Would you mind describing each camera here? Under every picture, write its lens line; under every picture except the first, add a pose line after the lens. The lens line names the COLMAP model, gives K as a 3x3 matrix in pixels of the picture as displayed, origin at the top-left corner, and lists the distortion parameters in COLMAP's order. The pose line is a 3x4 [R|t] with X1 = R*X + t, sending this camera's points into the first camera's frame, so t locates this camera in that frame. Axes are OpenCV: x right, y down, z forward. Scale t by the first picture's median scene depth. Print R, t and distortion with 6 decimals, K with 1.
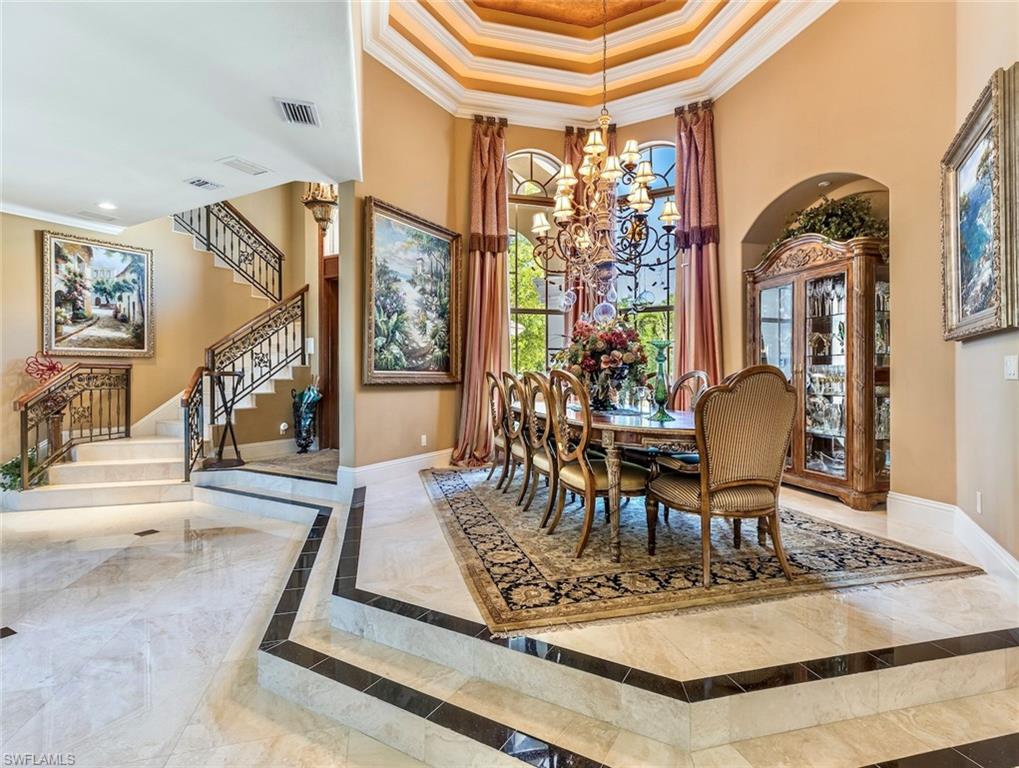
lens RADIAL K [[516.7, 0, 510.5], [0, 516.7, 382.5], [0, 0, 1]] dist [0.001043, -0.001846]
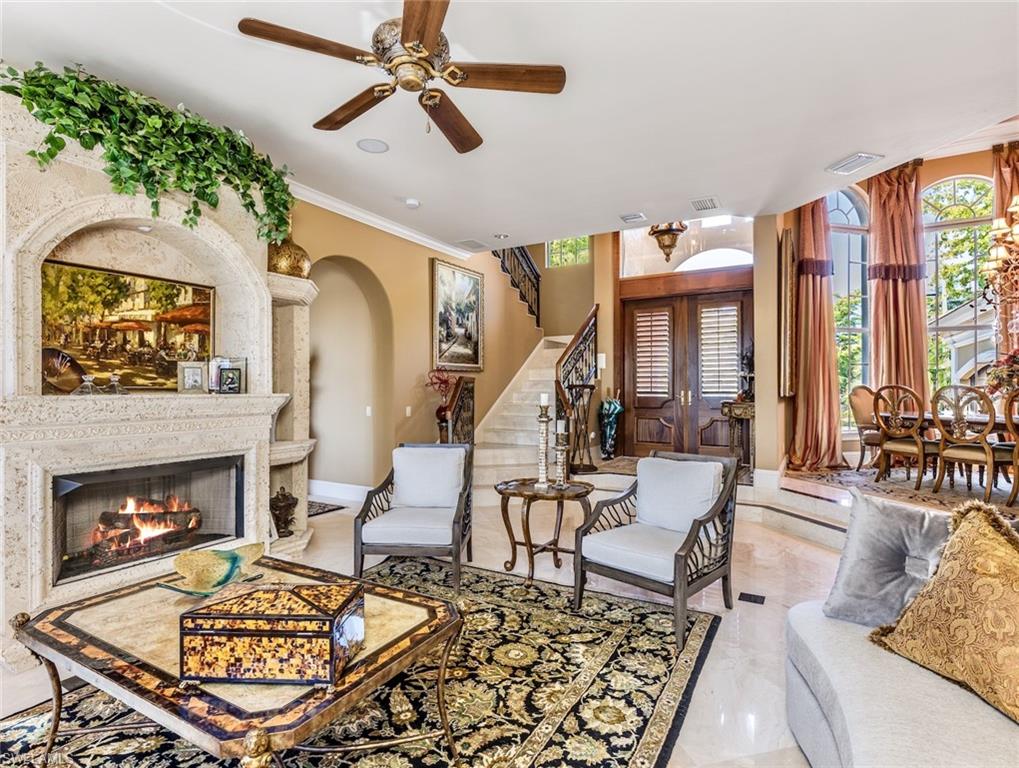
lens RADIAL K [[516.7, 0, 507.9], [0, 516.7, 385.9], [0, 0, 1]] dist [0.001043, -0.001846]
pose [[0.999970, -0.001207, -0.007598, -0.682215], [0.001050, 0.999787, -0.020621, 0.003866], [0.007621, 0.020613, 0.999758, -0.095530]]
